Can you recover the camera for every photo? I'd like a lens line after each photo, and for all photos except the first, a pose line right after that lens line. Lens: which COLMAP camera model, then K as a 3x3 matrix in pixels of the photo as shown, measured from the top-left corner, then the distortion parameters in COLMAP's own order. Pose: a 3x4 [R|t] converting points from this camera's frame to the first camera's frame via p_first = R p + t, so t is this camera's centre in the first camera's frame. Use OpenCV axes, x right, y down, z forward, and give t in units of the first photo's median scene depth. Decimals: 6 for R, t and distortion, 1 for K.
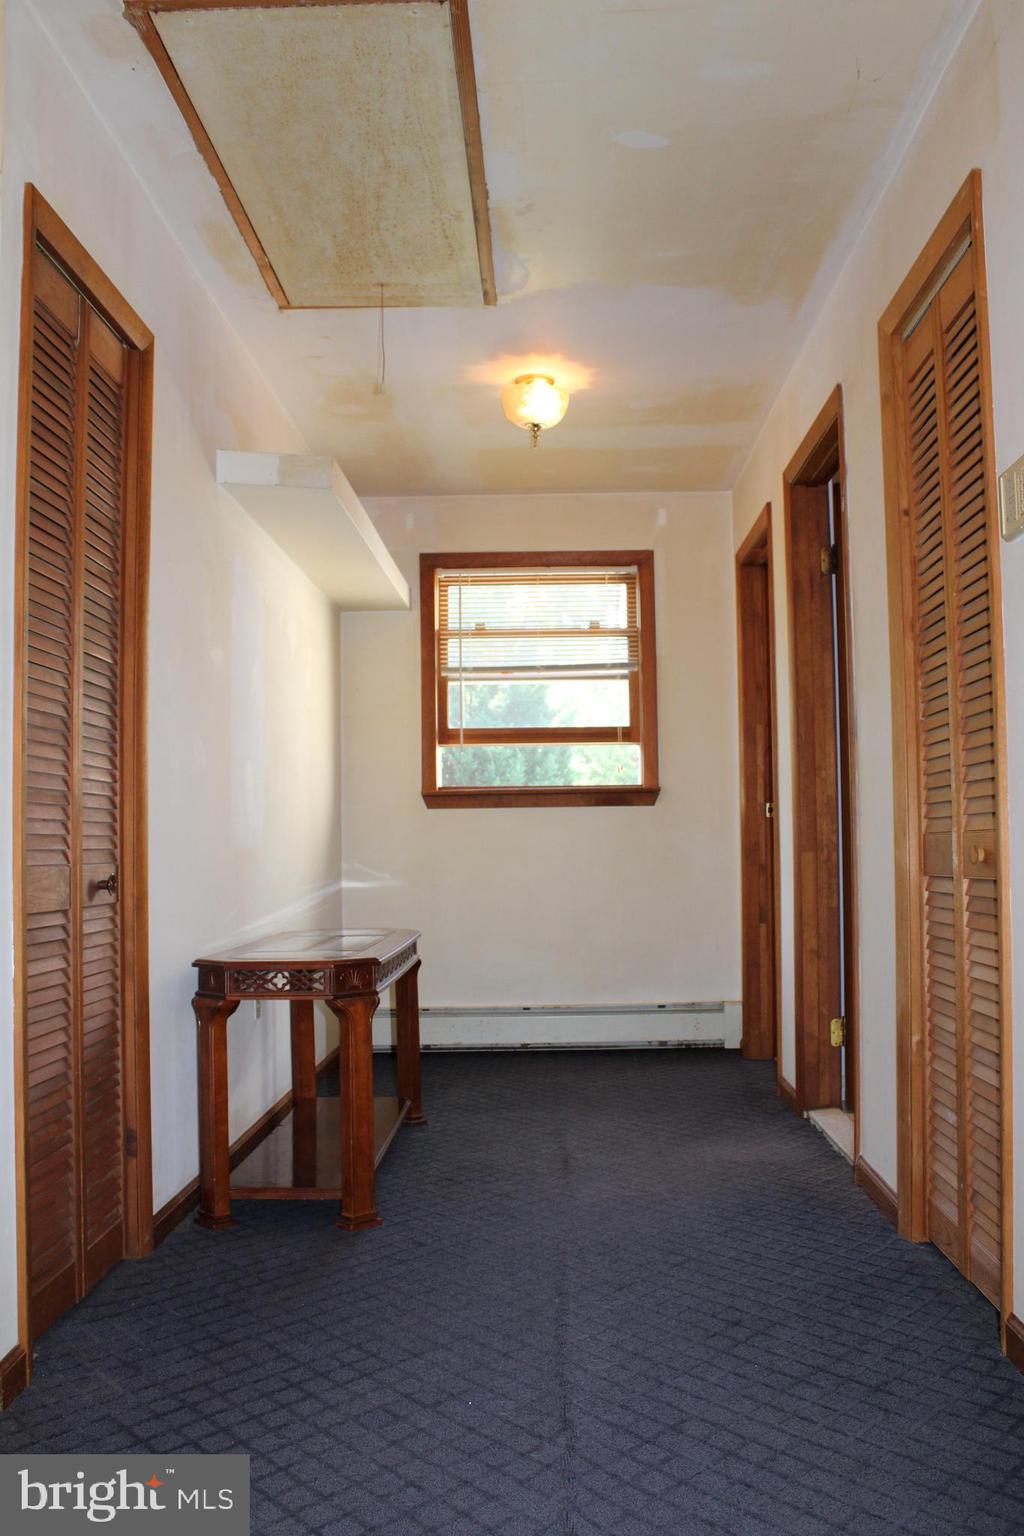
lens RADIAL K [[1493.2, 0, 512.0], [0, 1493.2, 768.0], [0, 0, 1]] dist [0.000695, 0.000899]
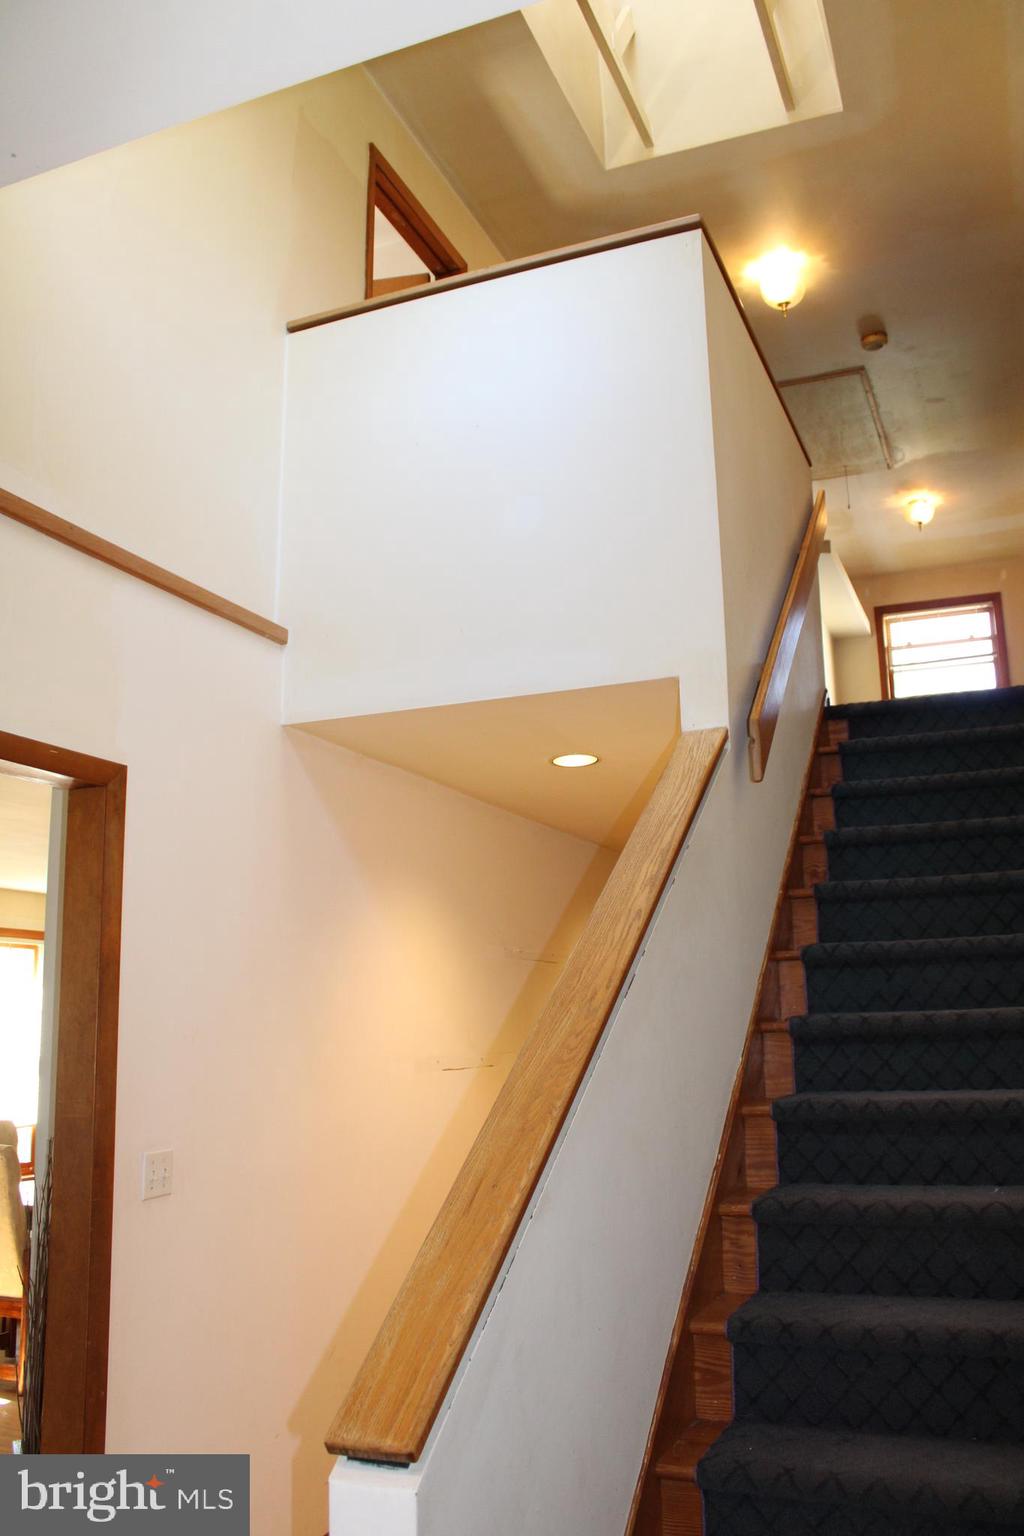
lens RADIAL K [[1274.4, 0, 512.0], [0, 1274.4, 768.0], [0, 0, 1]] dist [0.002988, 0.001250]
pose [[0.934863, -0.070433, -0.347953, 0.061757], [0.023351, 0.990199, -0.137698, 0.284725], [0.354241, 0.120604, 0.927345, -0.696847]]
